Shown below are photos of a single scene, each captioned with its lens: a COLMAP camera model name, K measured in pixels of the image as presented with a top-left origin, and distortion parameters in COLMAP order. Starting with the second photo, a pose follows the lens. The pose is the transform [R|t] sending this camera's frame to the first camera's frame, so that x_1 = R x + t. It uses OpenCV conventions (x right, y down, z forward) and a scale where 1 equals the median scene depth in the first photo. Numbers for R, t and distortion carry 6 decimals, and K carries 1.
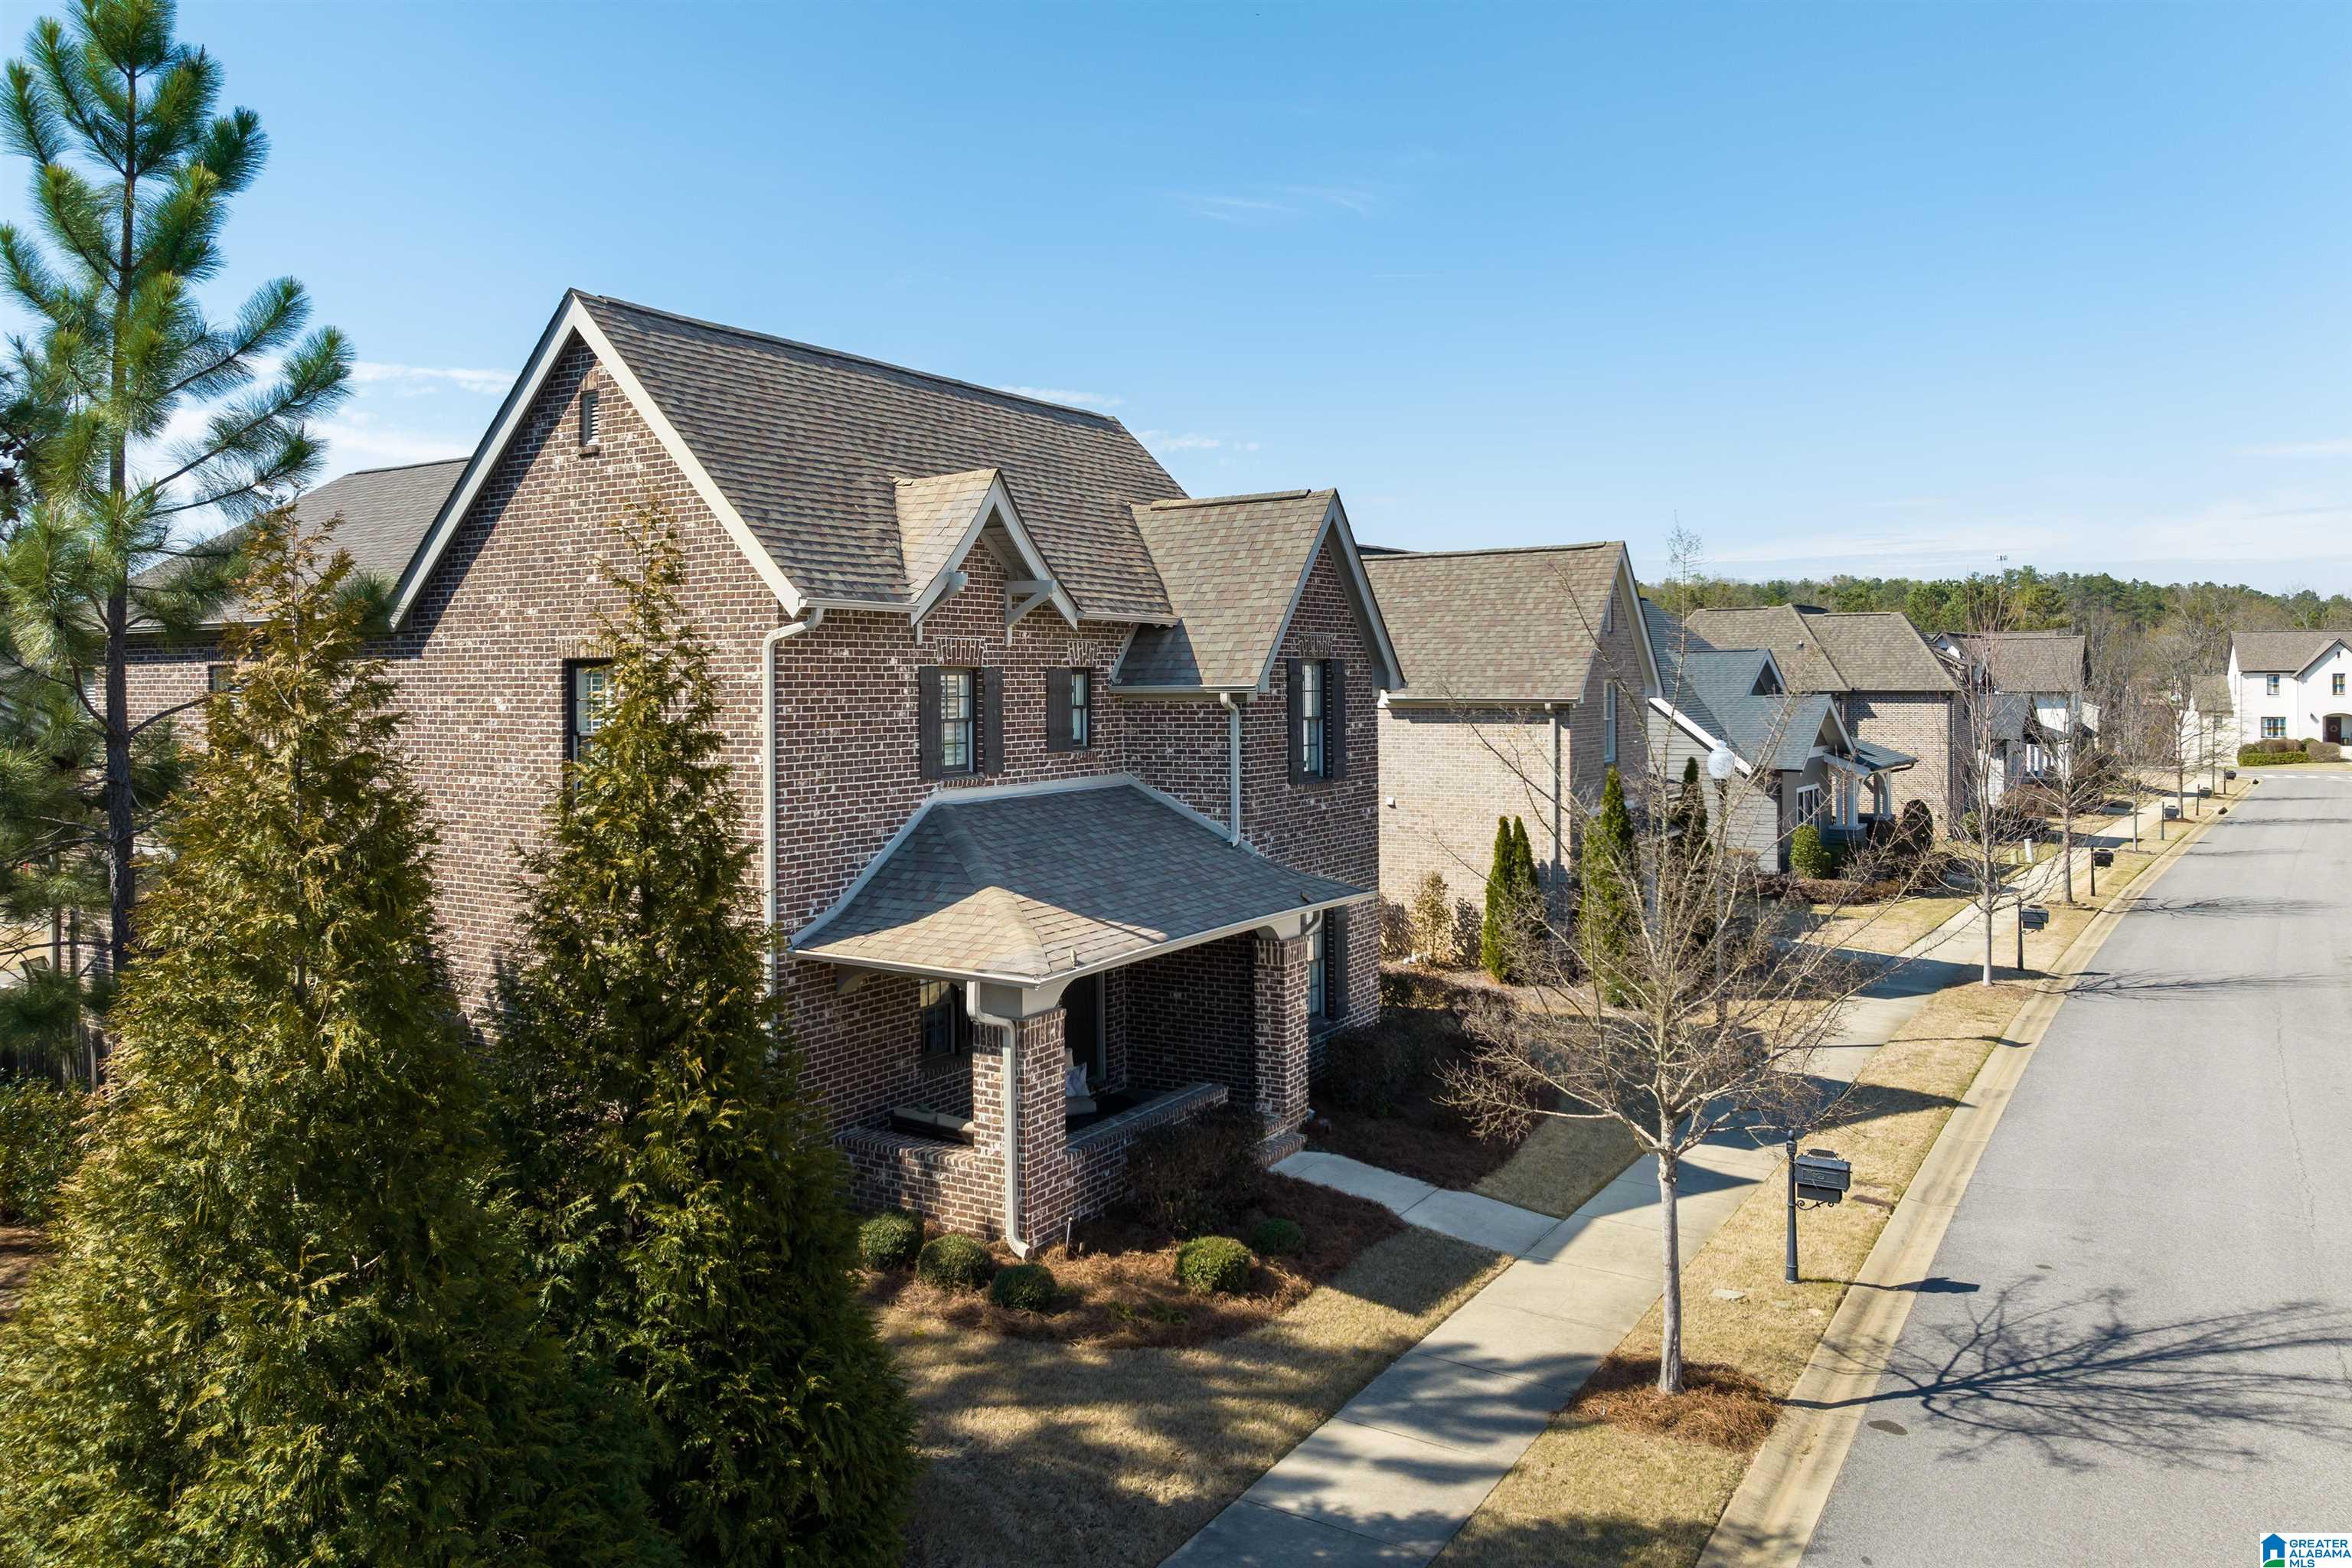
lens RADIAL K [[1655.9, 0, 1172.4], [0, 1655.9, 699.2], [0, 0, 1]] dist [-0.059463, 0.050216]
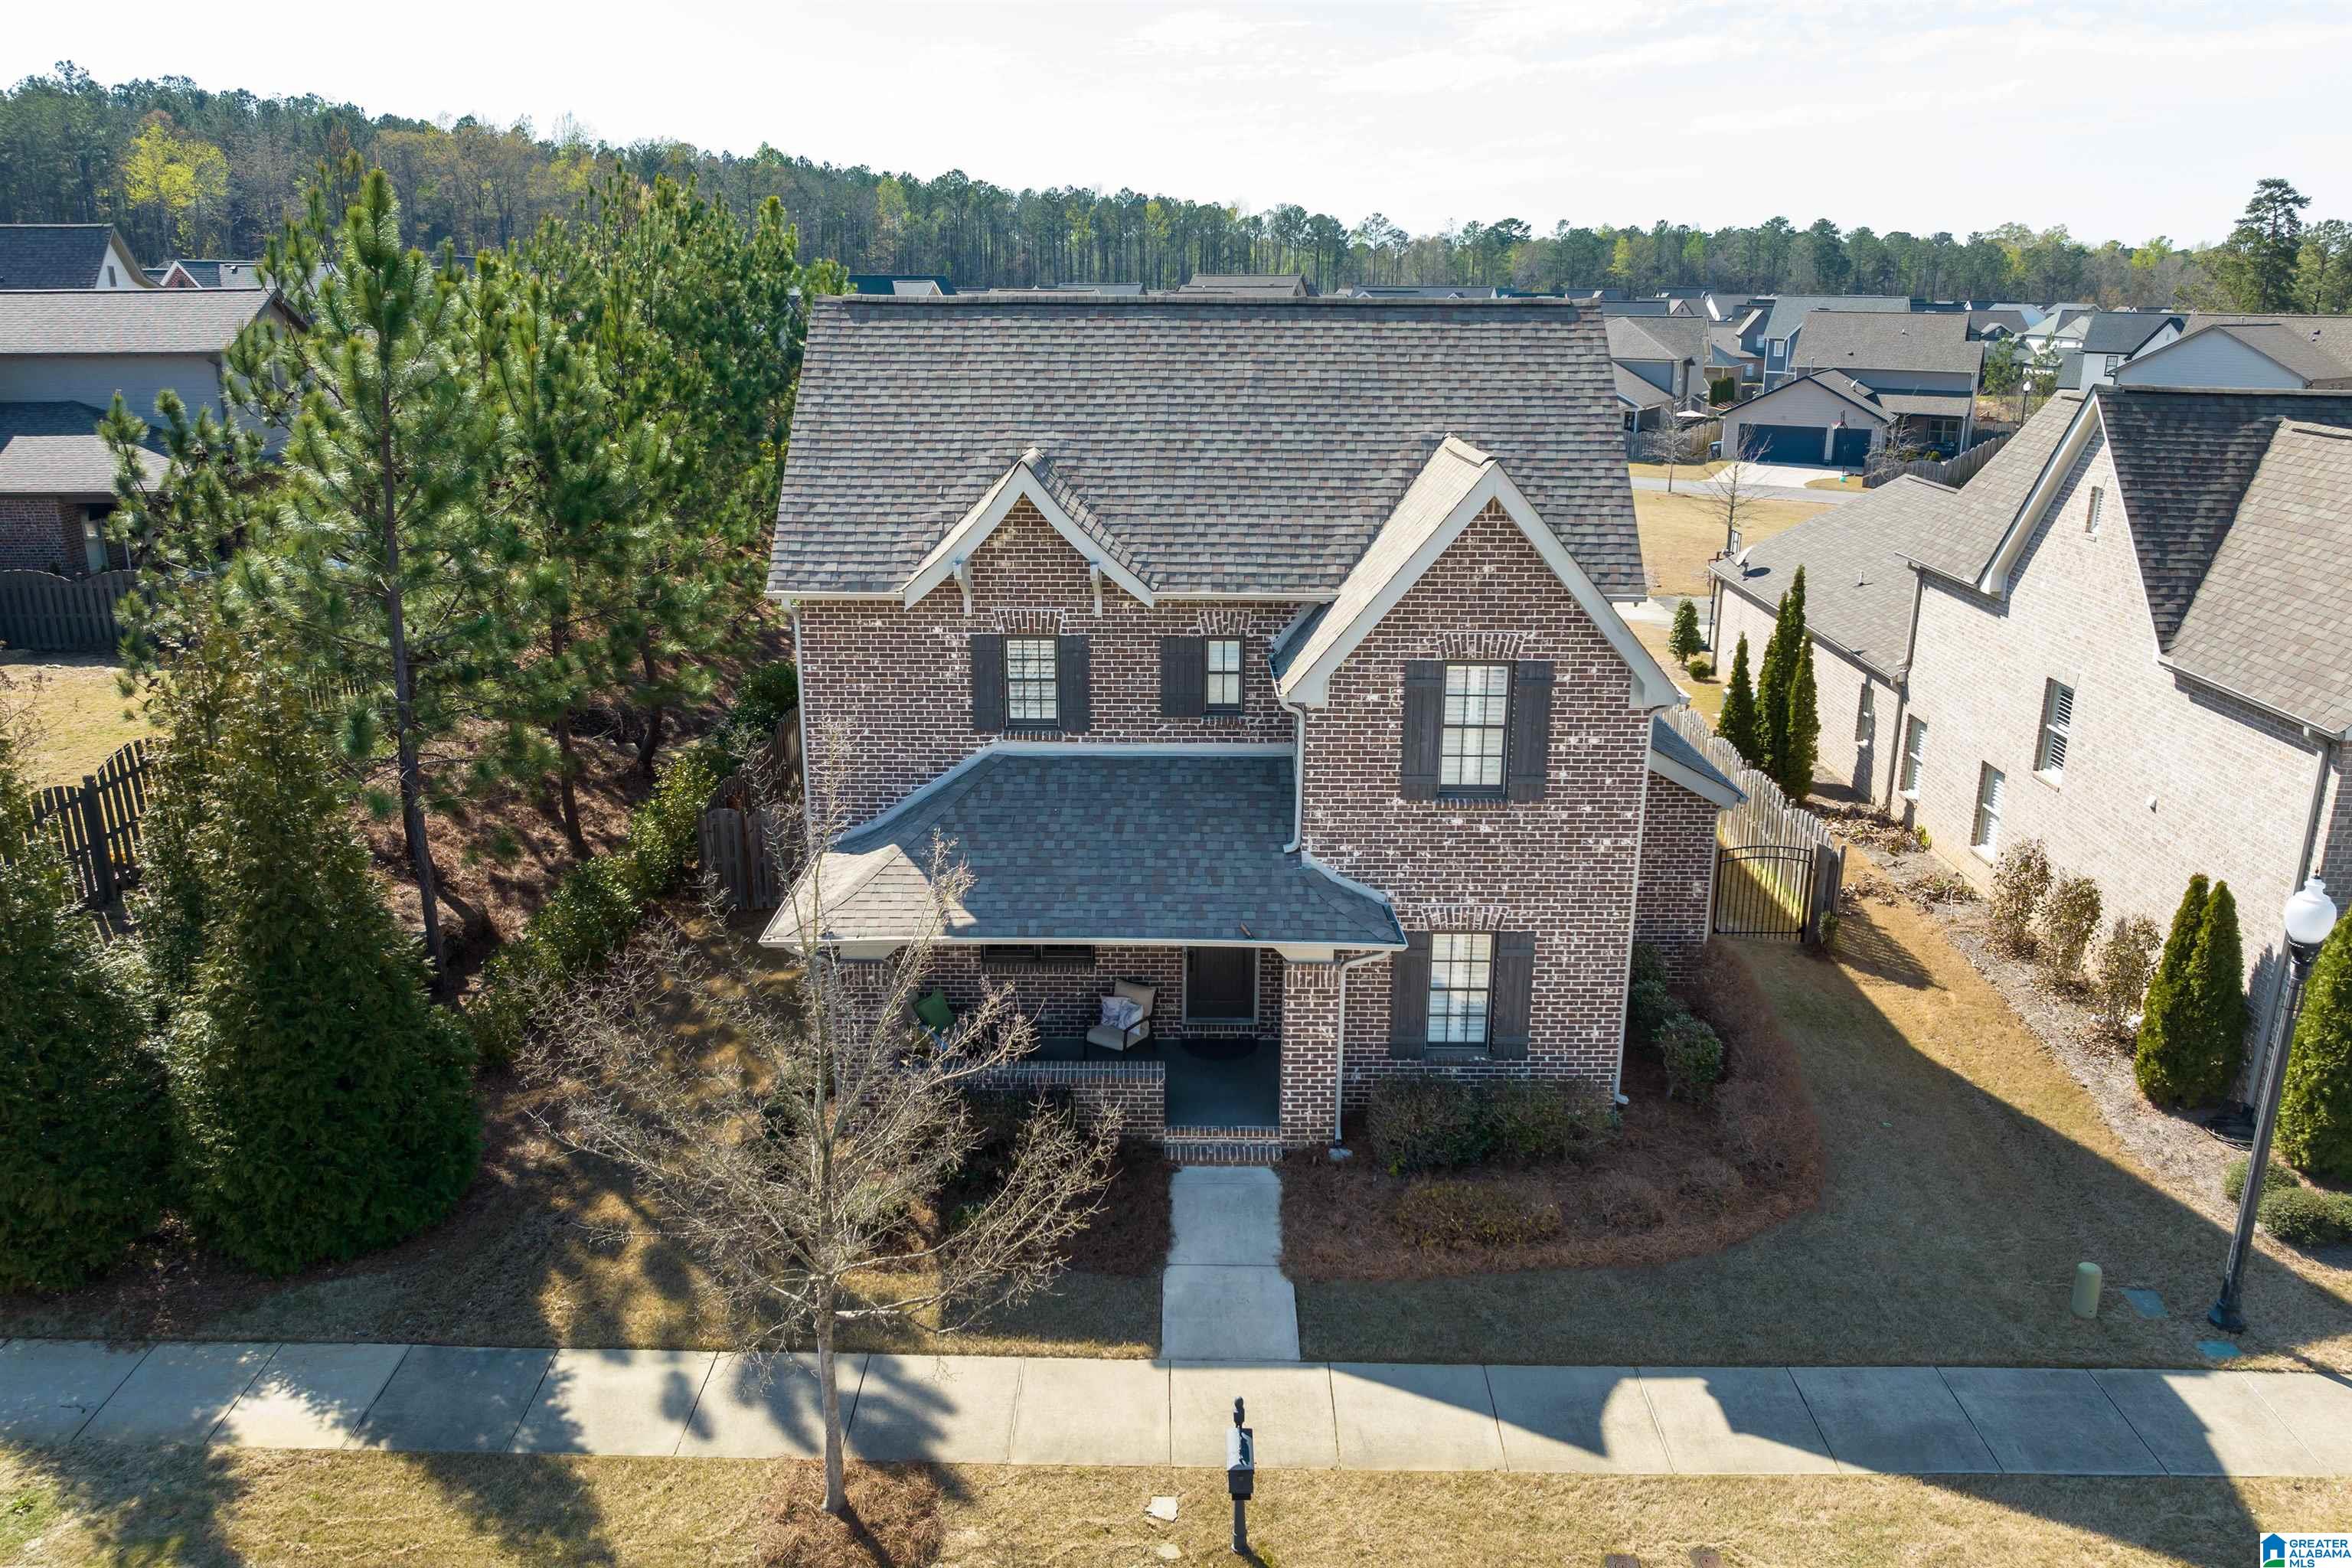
lens RADIAL K [[1657.3, 0, 1176.0], [0, 1657.3, 784.0], [0, 0, 1]] dist [-0.039873, 0.008216]
pose [[0.521892, 0.255090, -0.813976, 0.894359], [-0.018673, 0.957426, 0.288073, -0.258118], [0.852807, -0.135144, 0.504437, 0.545763]]
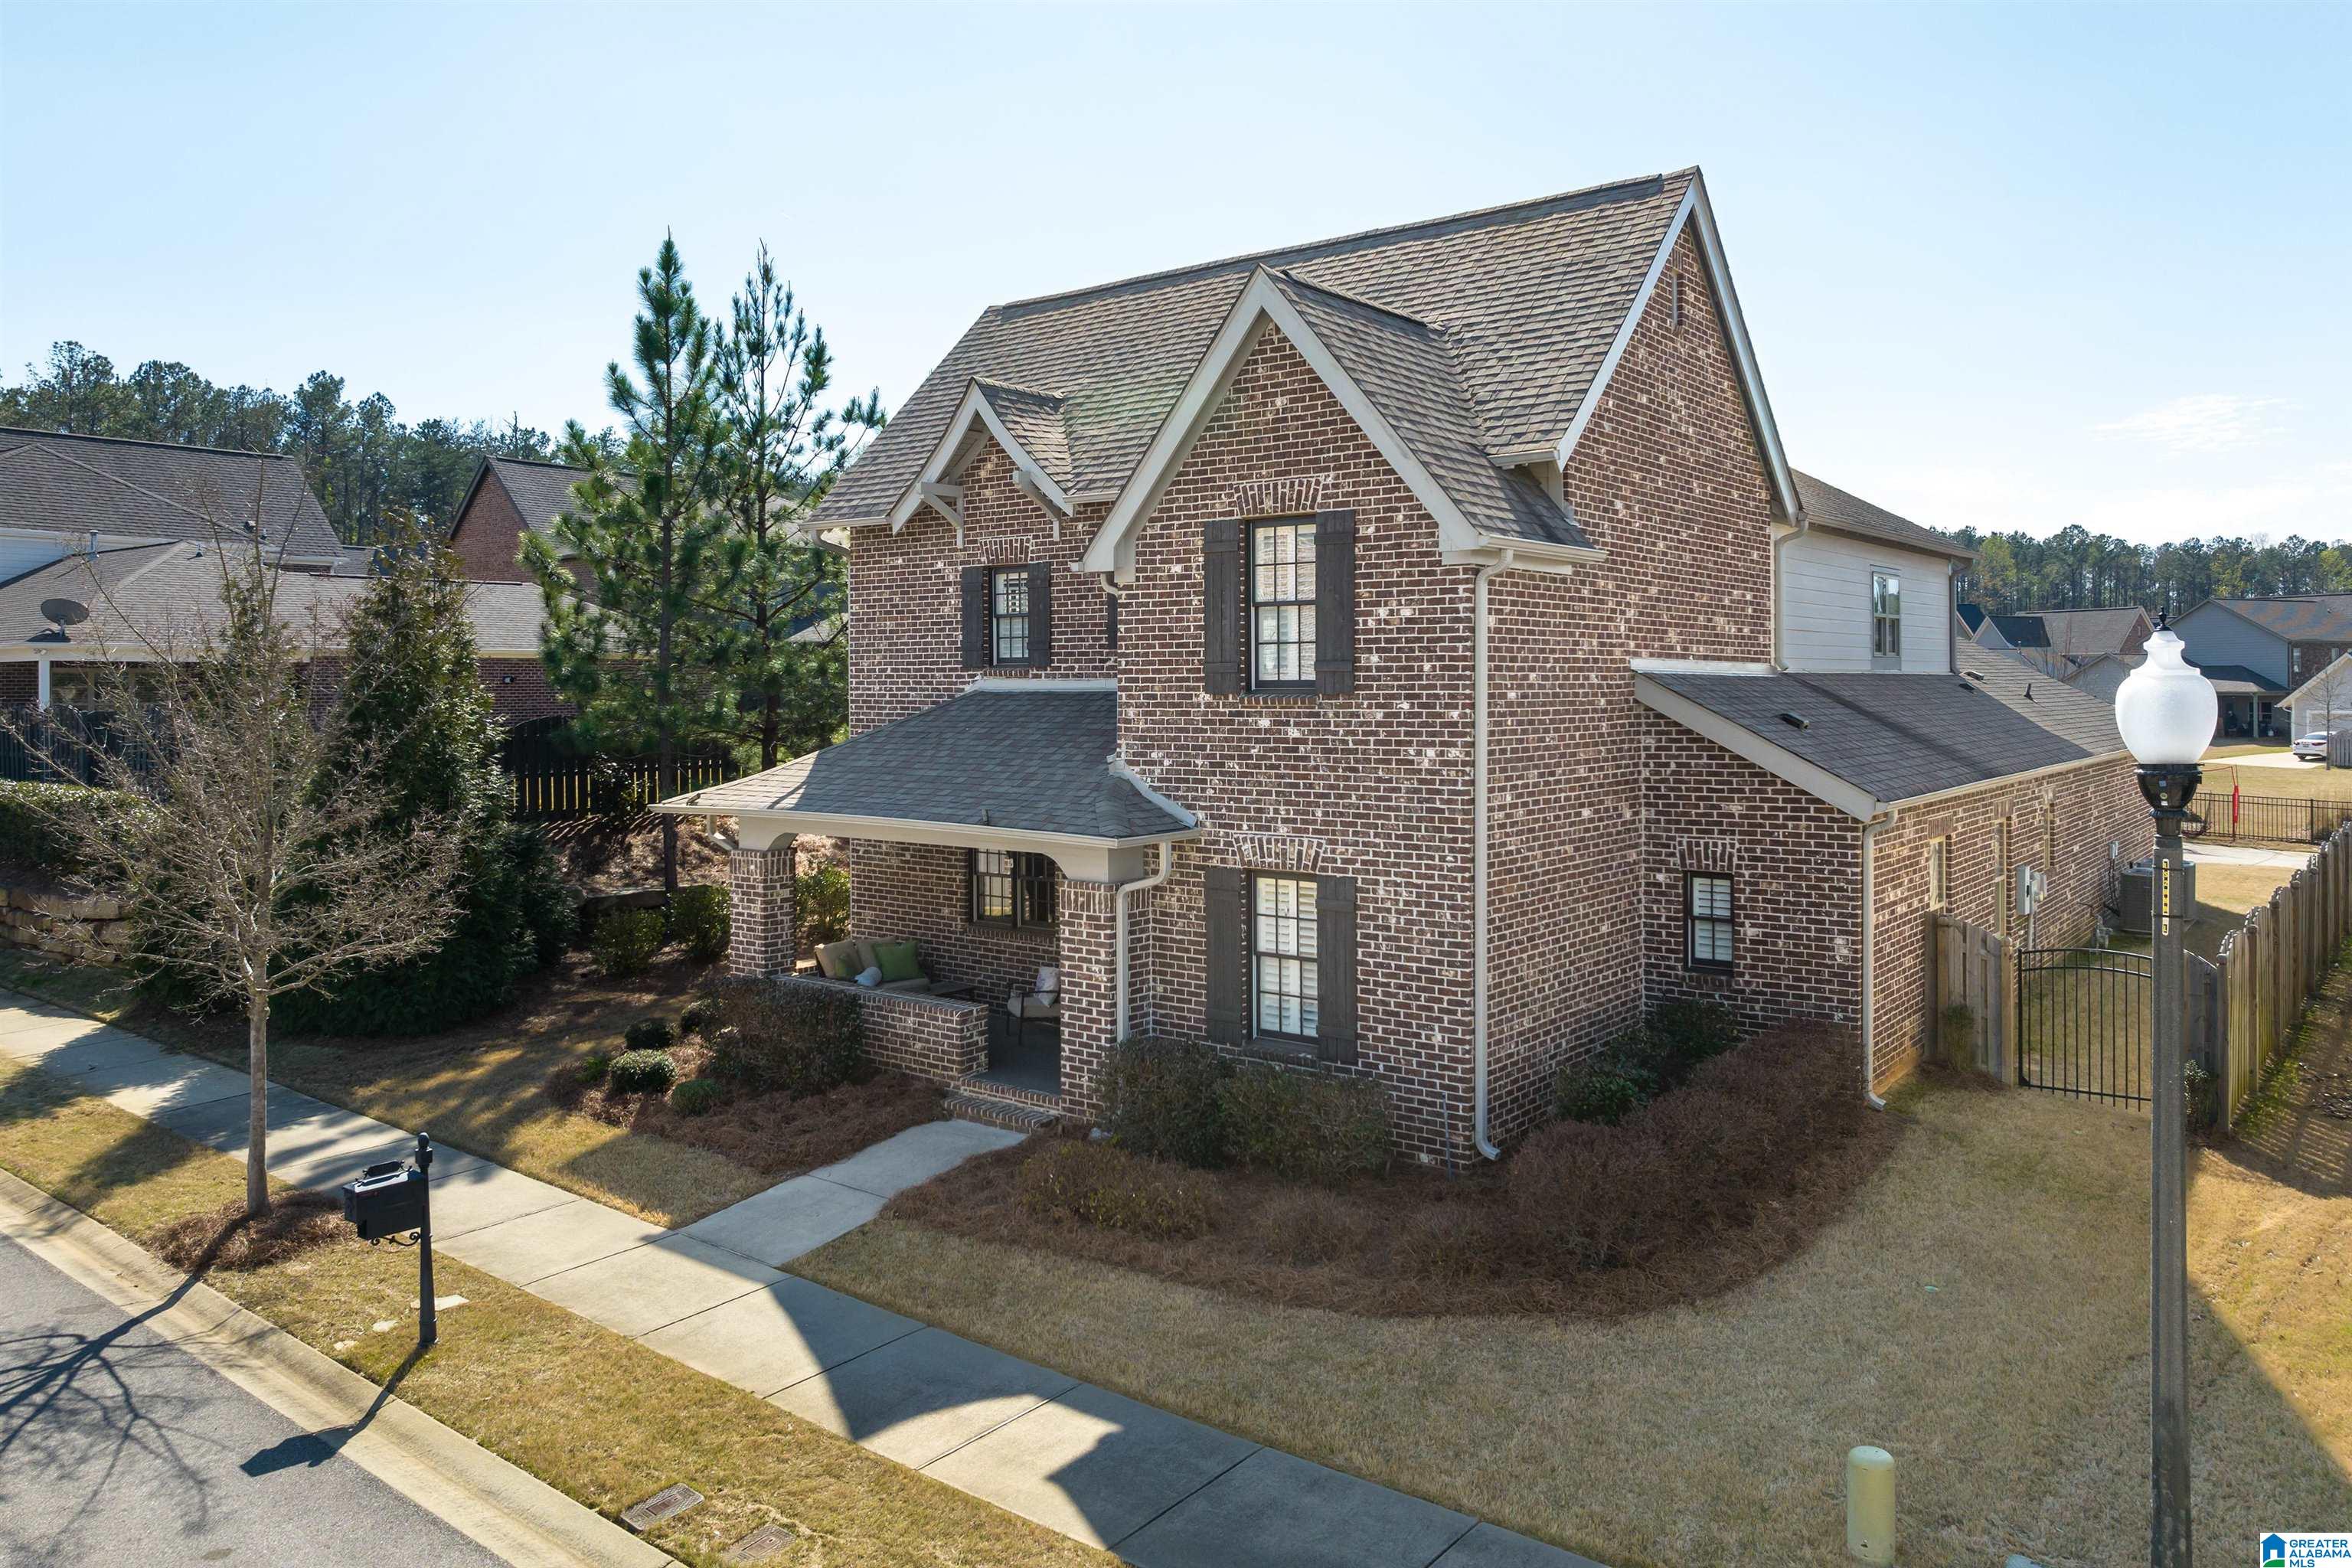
lens RADIAL K [[1655.9, 0, 1172.4], [0, 1655.9, 699.2], [0, 0, 1]] dist [-0.059463, 0.050216]
pose [[-0.118235, 0.018968, -0.992804, 0.977973], [-0.006500, 0.999781, 0.019875, 0.048176], [0.992964, 0.008803, -0.118086, 1.308602]]
